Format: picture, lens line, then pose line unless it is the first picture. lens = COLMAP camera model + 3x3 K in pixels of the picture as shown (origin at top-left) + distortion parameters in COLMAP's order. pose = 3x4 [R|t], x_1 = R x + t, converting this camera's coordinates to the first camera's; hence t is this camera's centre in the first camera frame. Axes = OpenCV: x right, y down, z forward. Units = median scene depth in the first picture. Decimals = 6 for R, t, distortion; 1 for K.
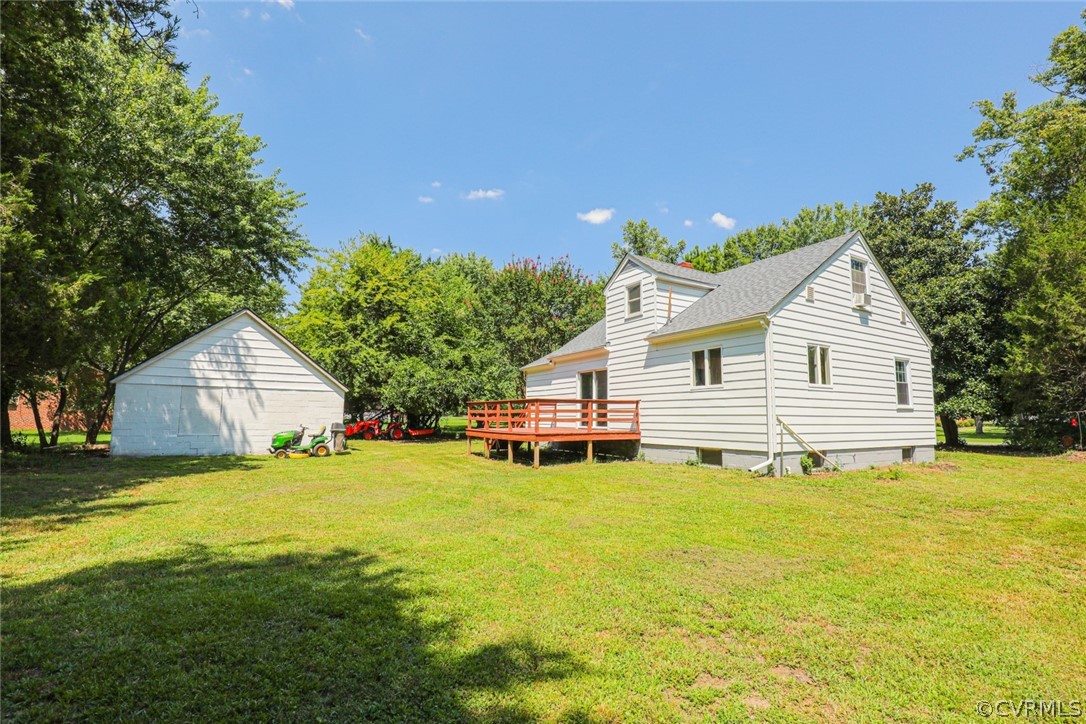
lens RADIAL K [[494.2, 0, 543.0], [0, 494.2, 362.0], [0, 0, 1]] dist [-0.037316, 0.008142]
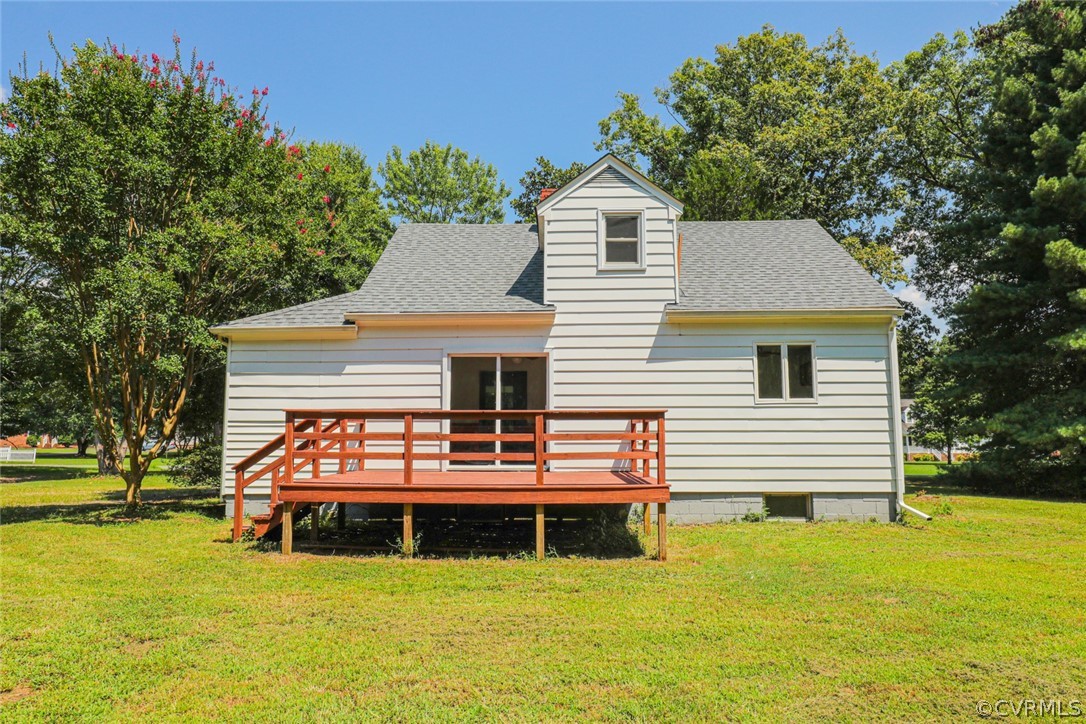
lens RADIAL K [[697.3, 0, 543.0], [0, 697.3, 362.0], [0, 0, 1]] dist [0.003070, 0.000284]
pose [[0.515960, 0.088618, 0.852017, -0.553206], [-0.090117, 0.994731, -0.048889, 0.063487], [-0.851859, -0.051556, 0.521227, 0.677468]]
